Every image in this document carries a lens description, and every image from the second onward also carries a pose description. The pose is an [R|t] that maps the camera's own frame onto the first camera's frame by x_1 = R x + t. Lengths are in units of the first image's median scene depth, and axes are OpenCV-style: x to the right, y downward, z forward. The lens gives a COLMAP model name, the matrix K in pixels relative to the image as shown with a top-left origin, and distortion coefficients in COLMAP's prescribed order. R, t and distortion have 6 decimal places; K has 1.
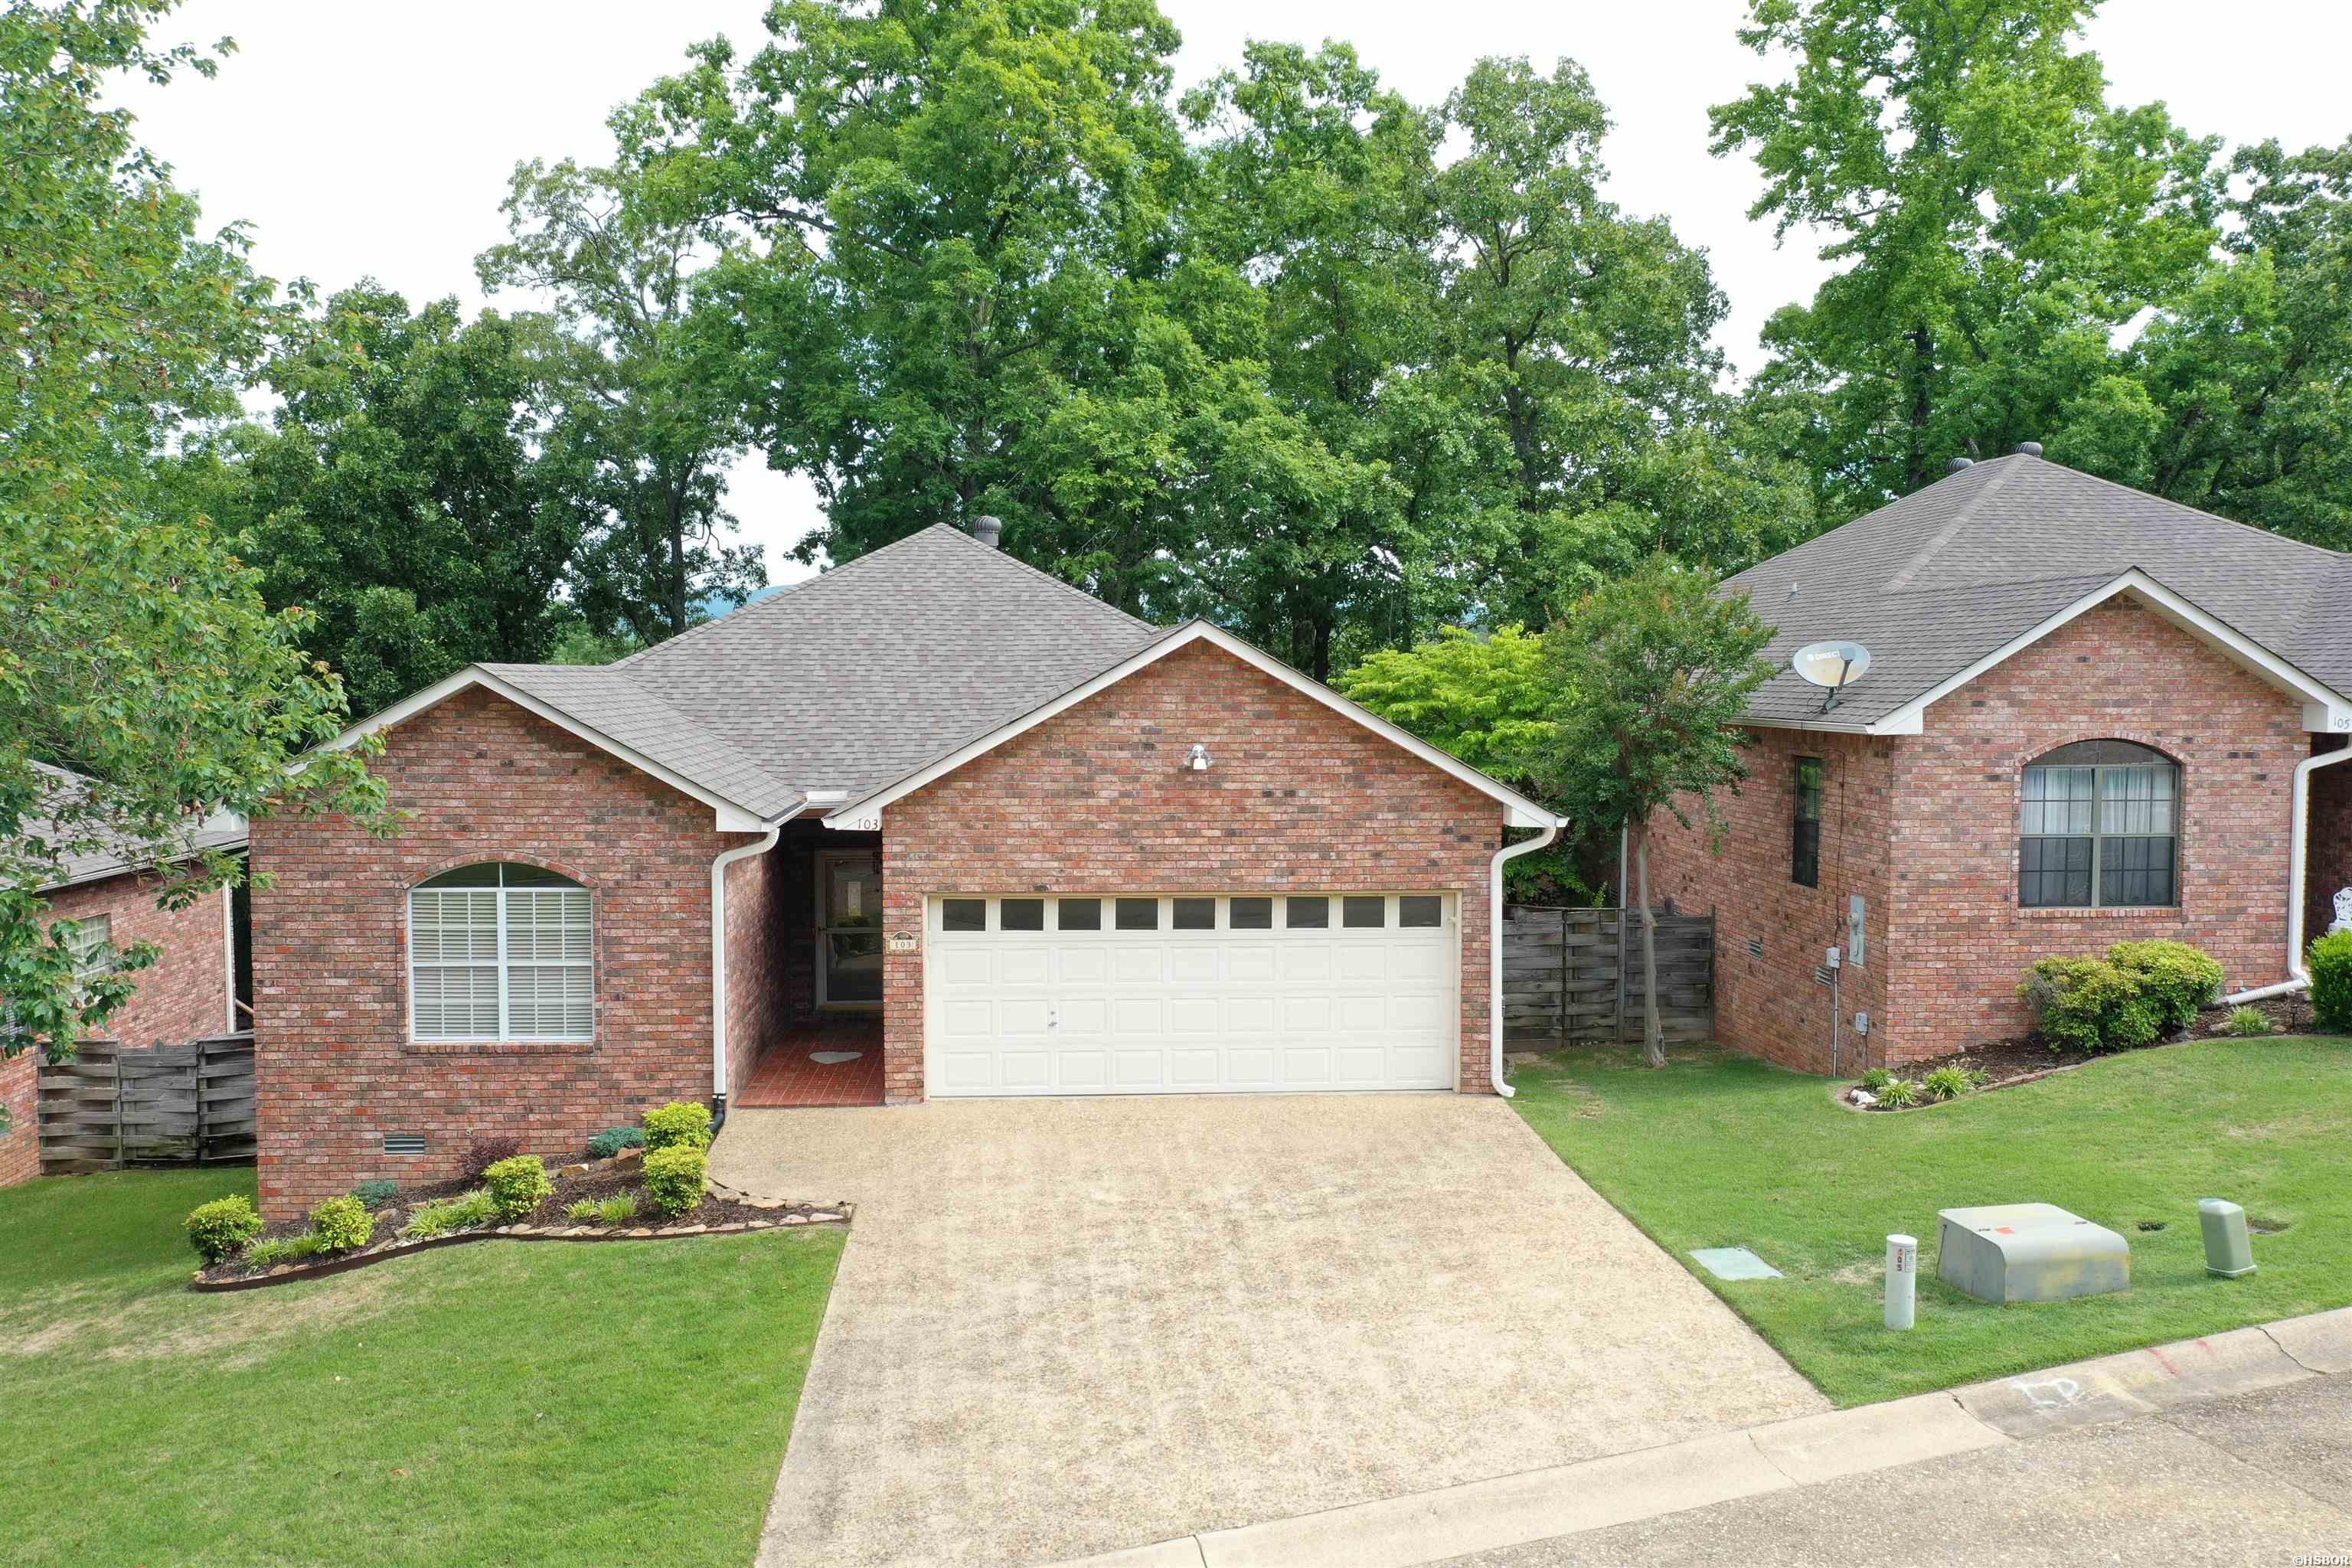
lens RADIAL K [[1846.6, 0, 1177.0], [0, 1846.6, 789.8], [0, 0, 1]] dist [-0.004834, -0.002149]
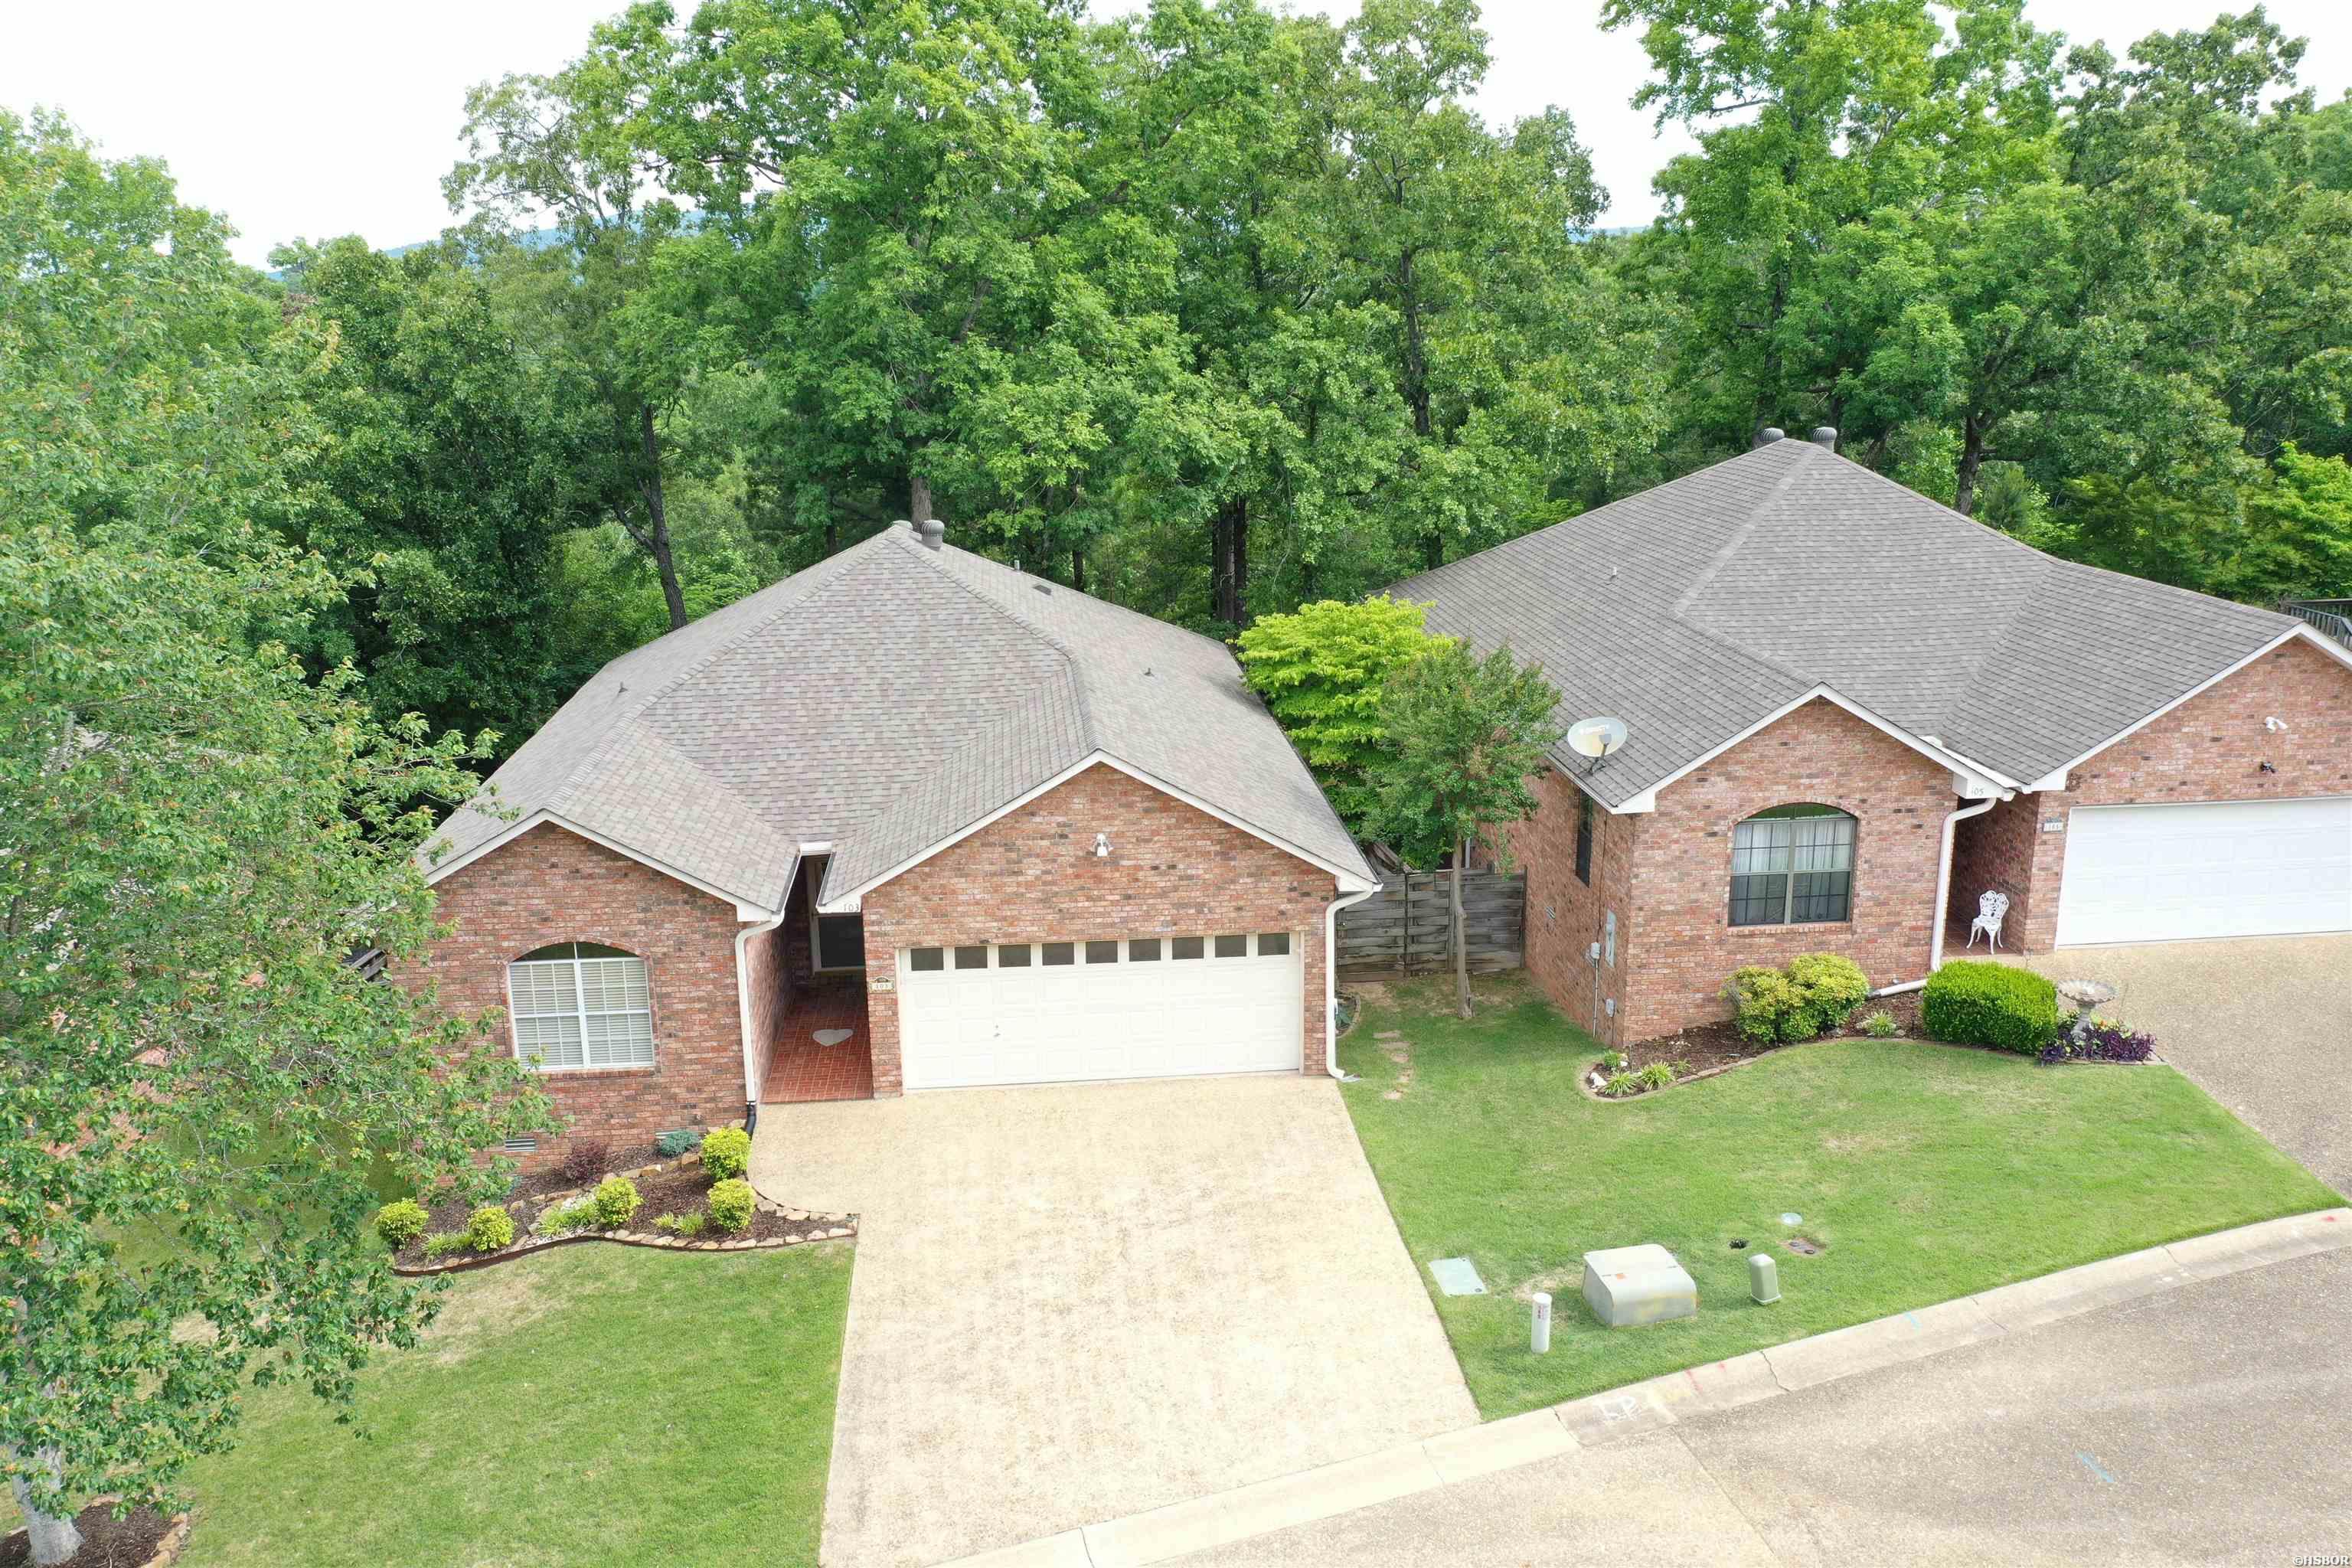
lens RADIAL K [[1846.6, 0, 1179.1], [0, 1846.6, 791.5], [0, 0, 1]] dist [-0.004834, -0.002149]
pose [[0.999635, -0.019430, 0.018758, 0.042841], [0.015251, 0.979338, 0.201655, -0.315406], [-0.022289, -0.201295, 0.979277, -0.274707]]
